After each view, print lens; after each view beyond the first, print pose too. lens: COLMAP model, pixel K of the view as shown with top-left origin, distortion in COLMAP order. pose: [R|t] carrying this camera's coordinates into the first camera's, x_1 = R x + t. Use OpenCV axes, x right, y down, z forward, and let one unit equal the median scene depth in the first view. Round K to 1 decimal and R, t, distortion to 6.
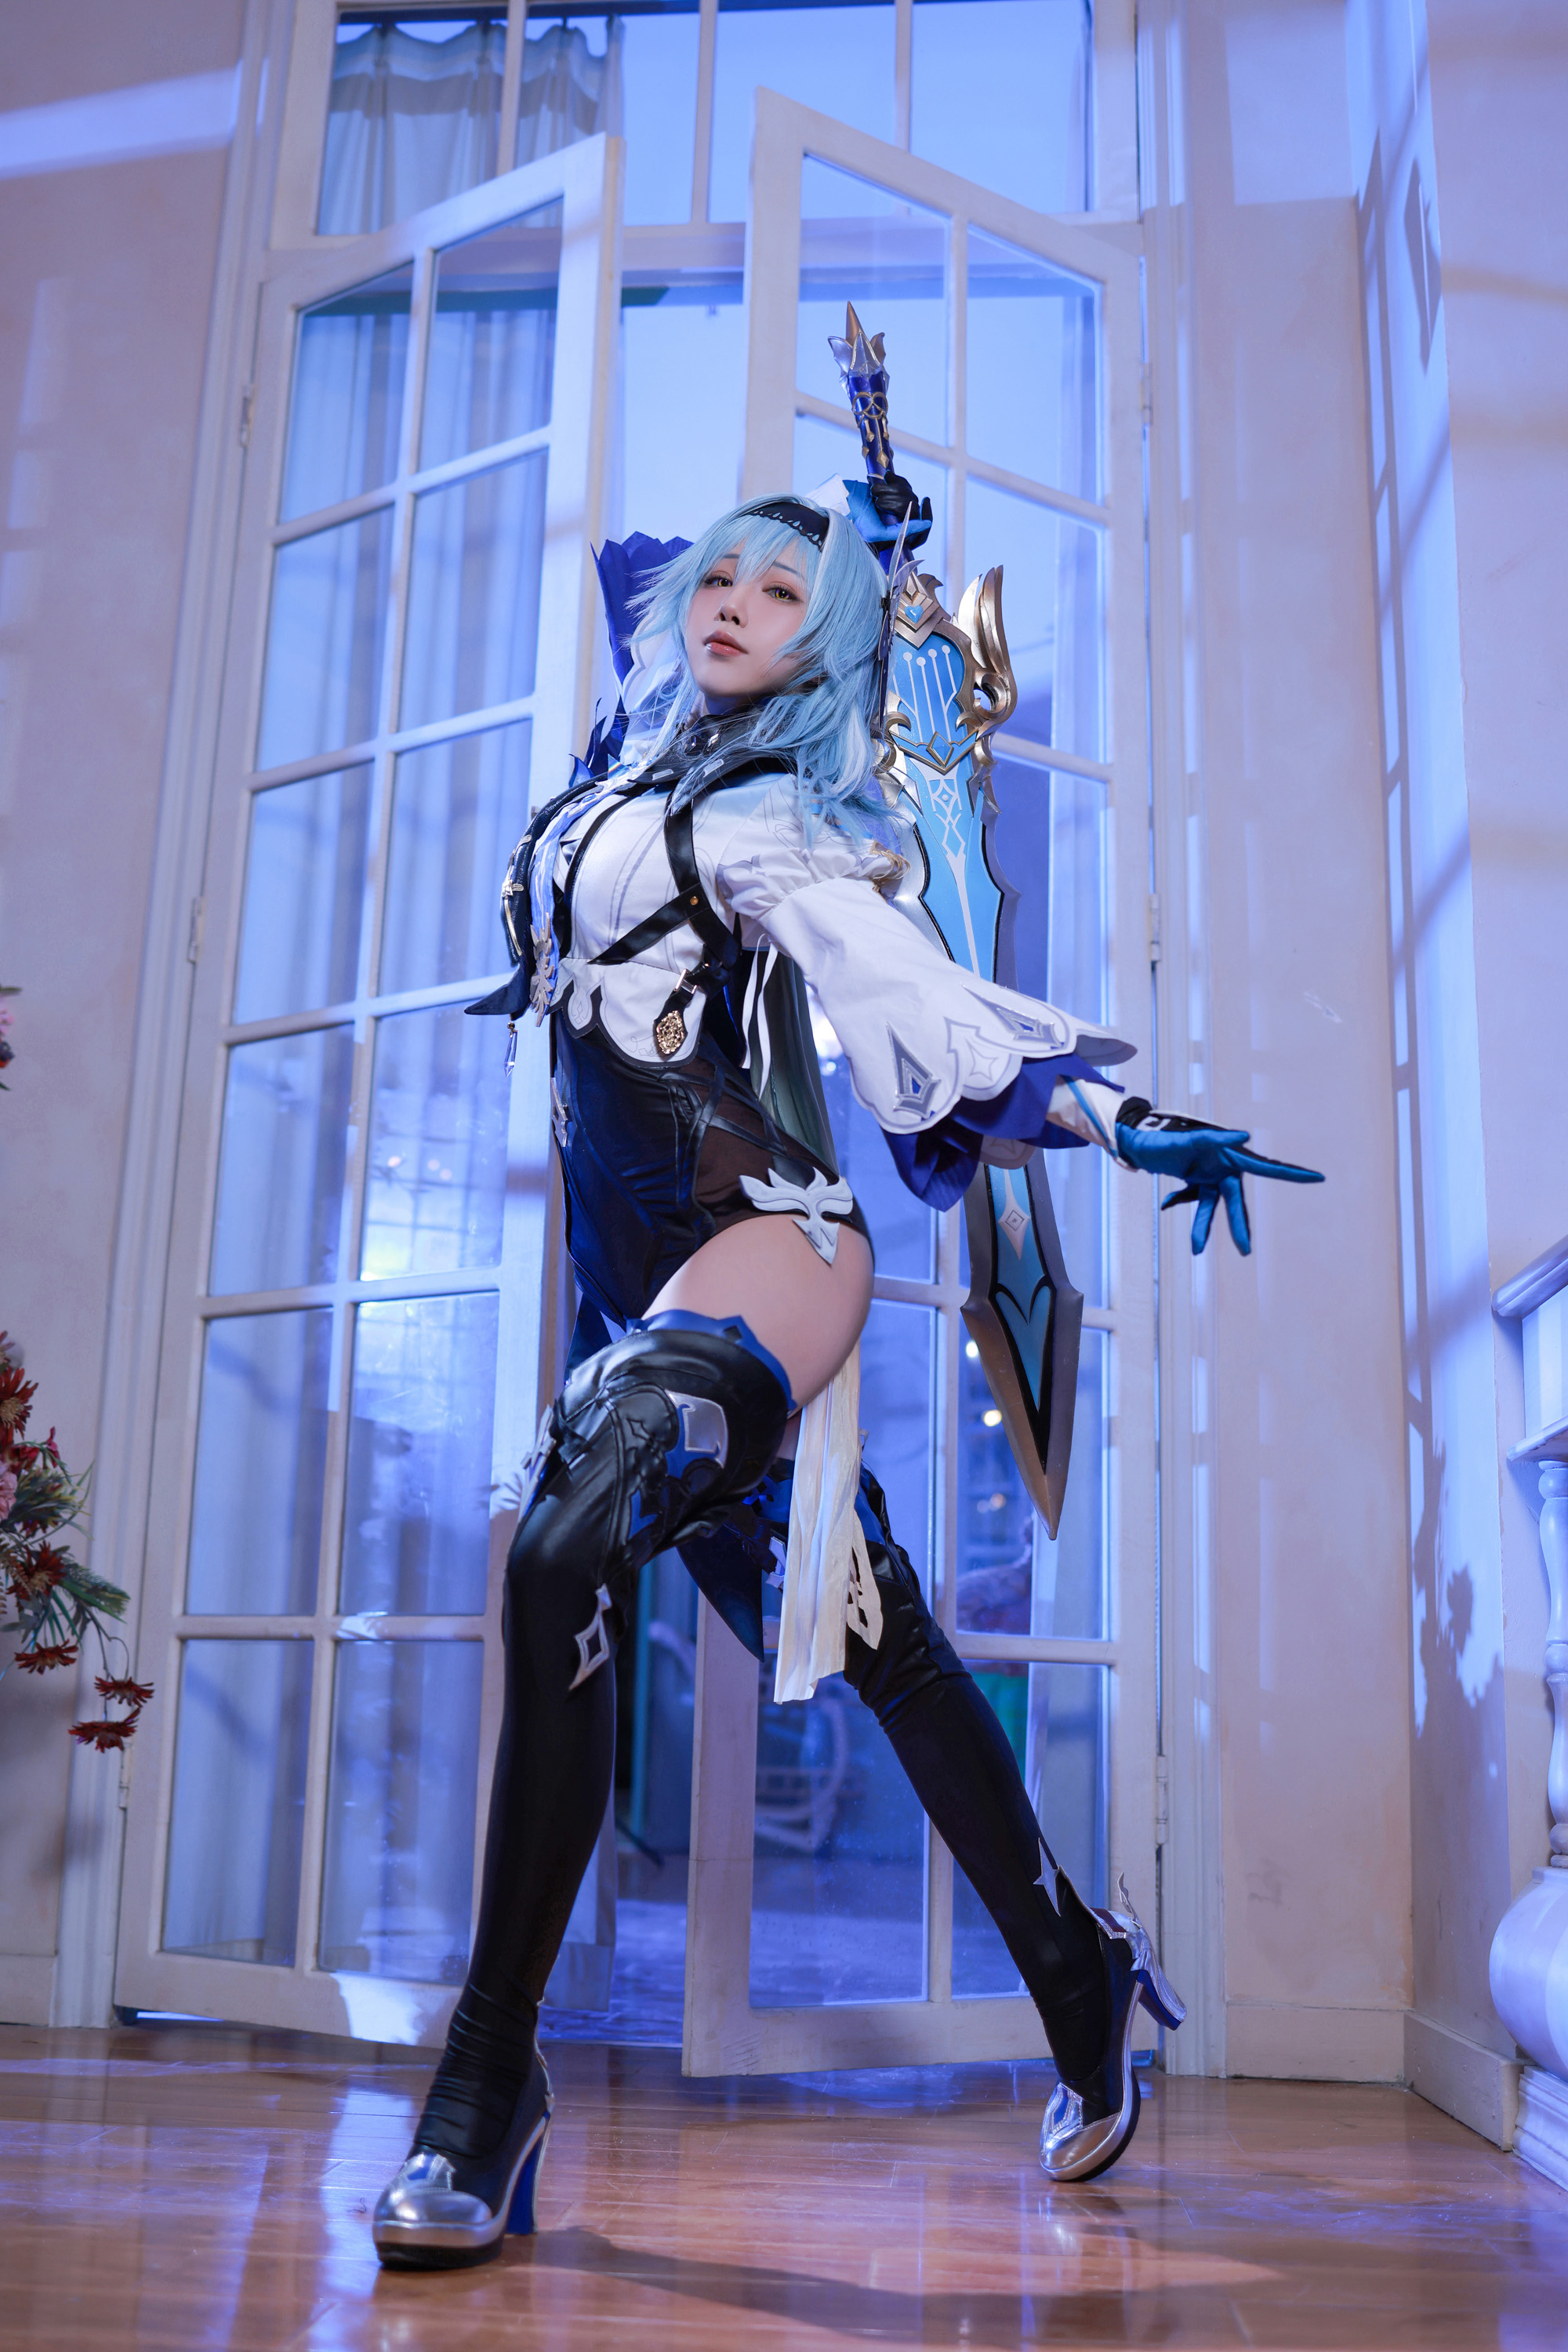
lens RADIAL K [[2497.7, 0, 775.8], [0, 2497.7, 1087.2], [0, 0, 1]] dist [-0.150000, 0.855378]
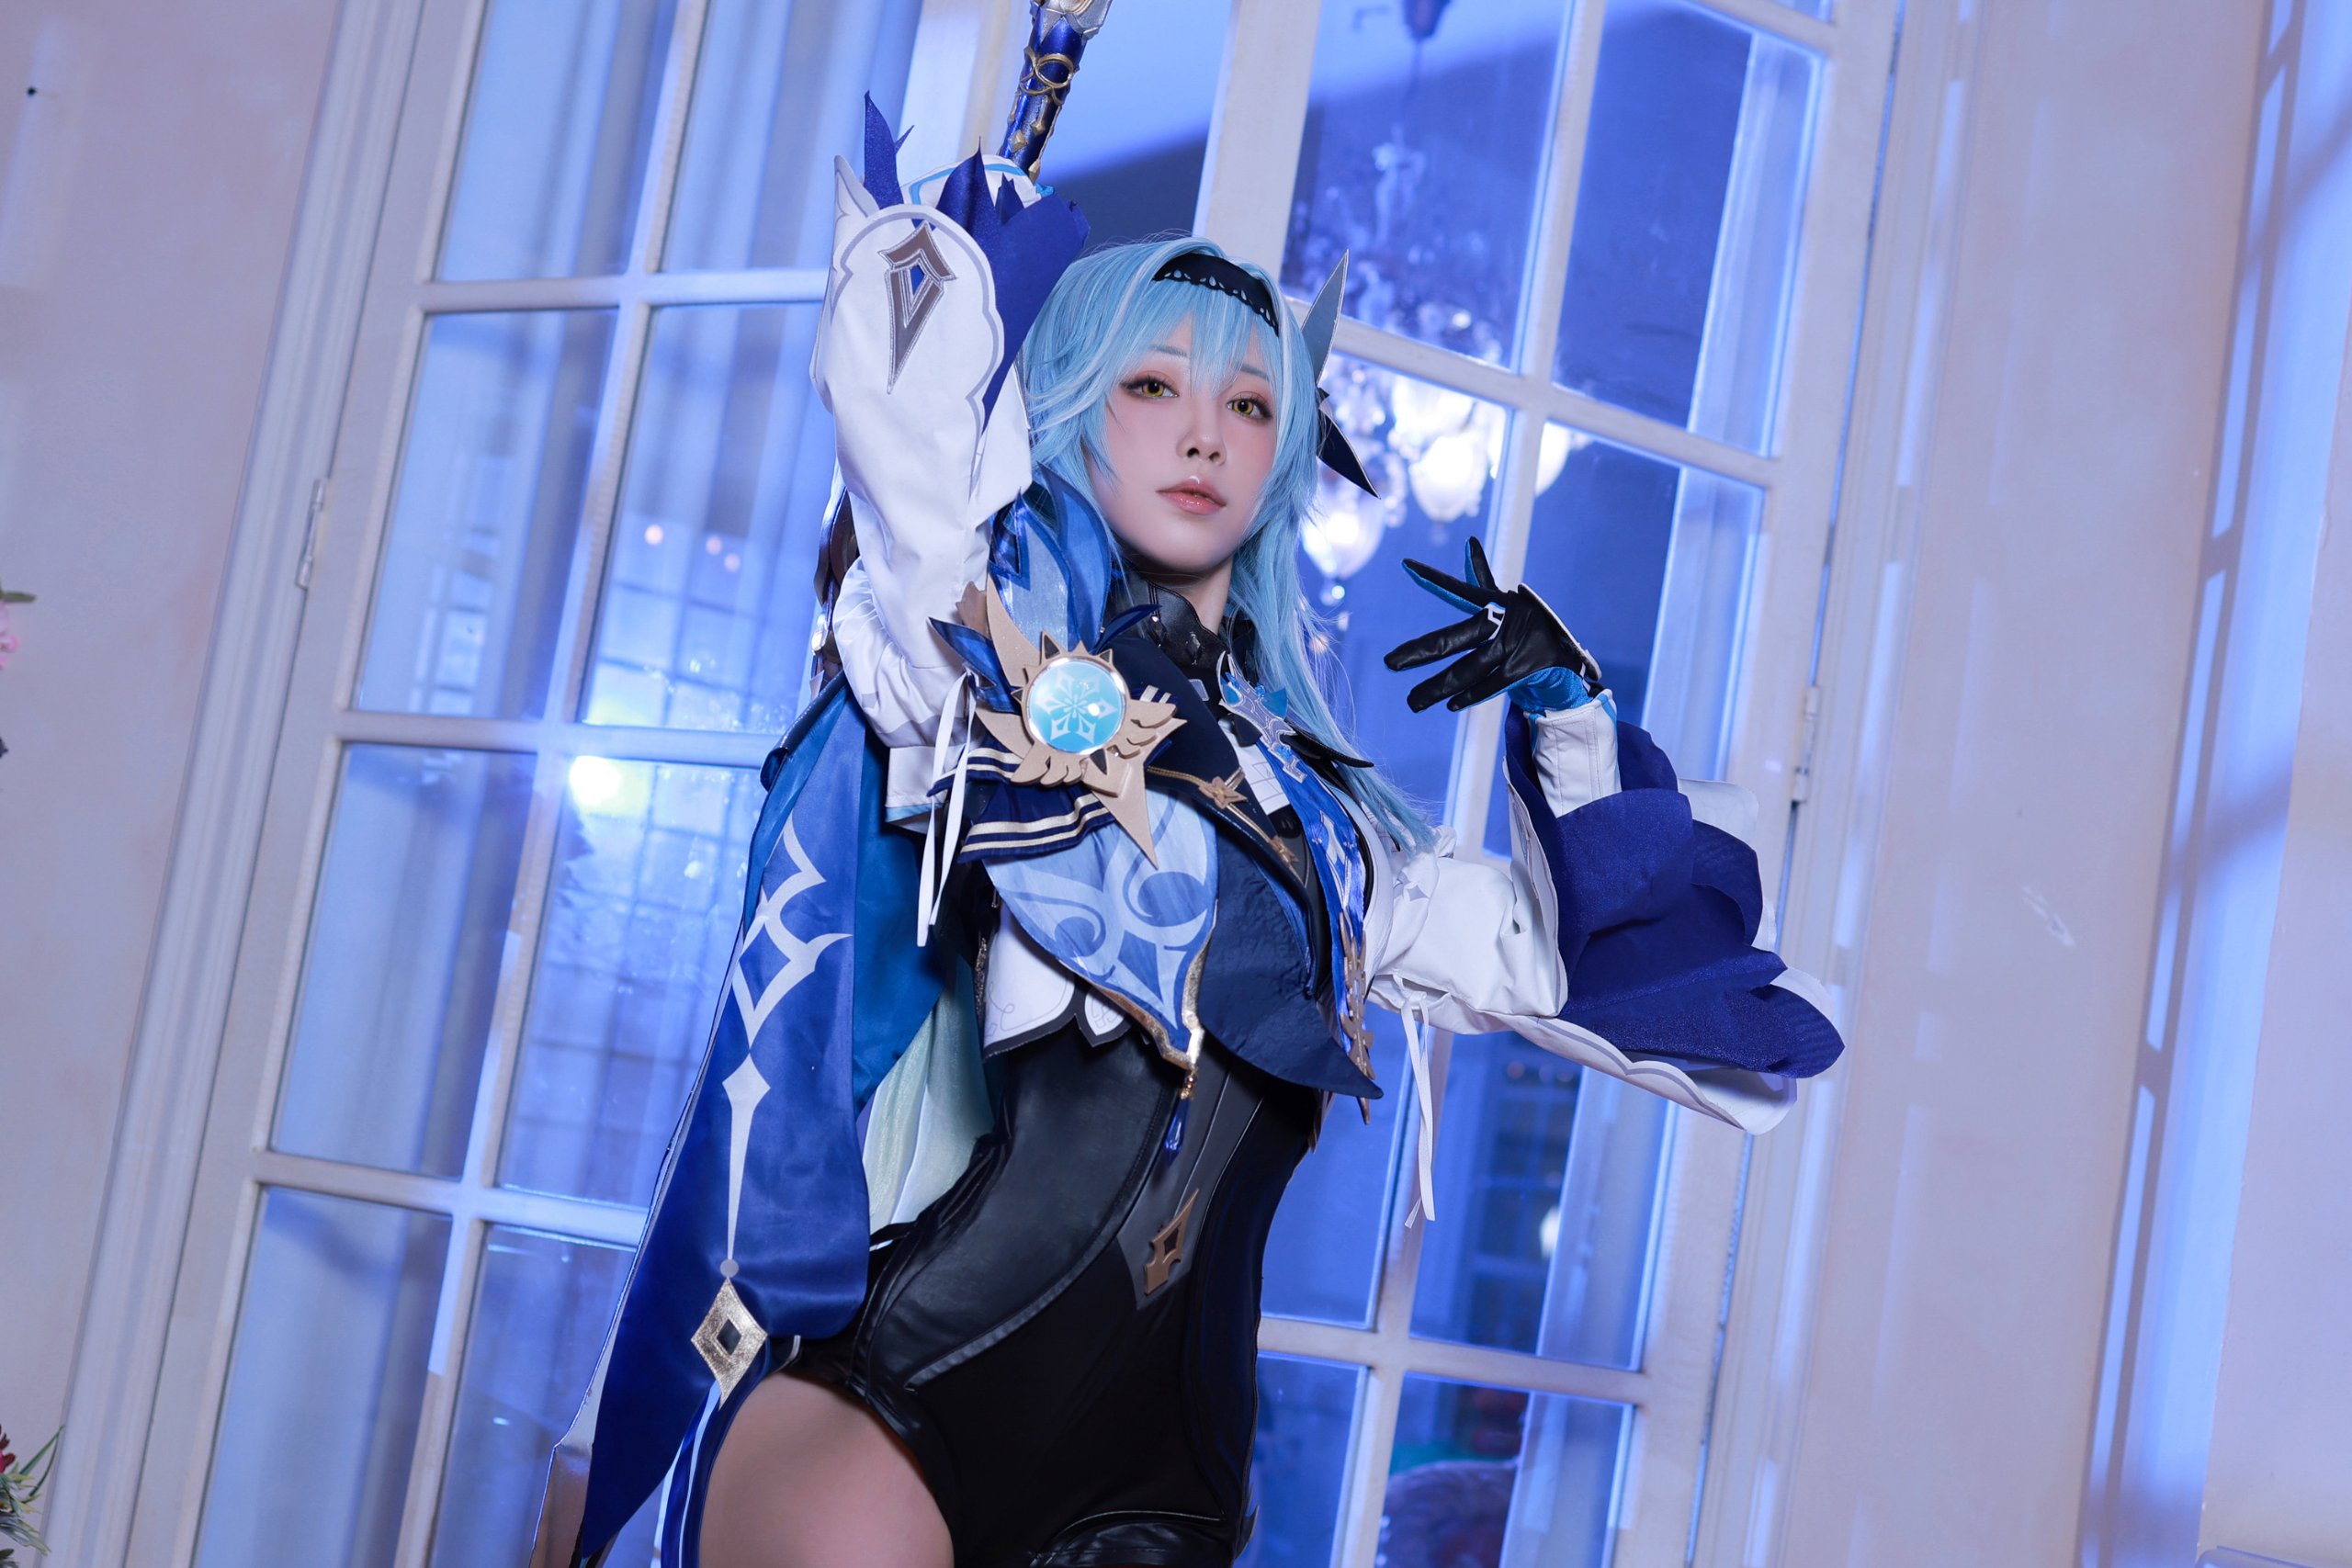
lens RADIAL K [[3791.6, 0, 1176.0], [0, 3791.6, 784.0], [0, 0, 1]] dist [-0.220724, 1.304423]
pose [[0.991781, 0.127435, -0.011471, 0.005471], [-0.124848, 0.983457, 0.131242, -0.159758], [0.028006, -0.128731, 0.991284, 0.042176]]
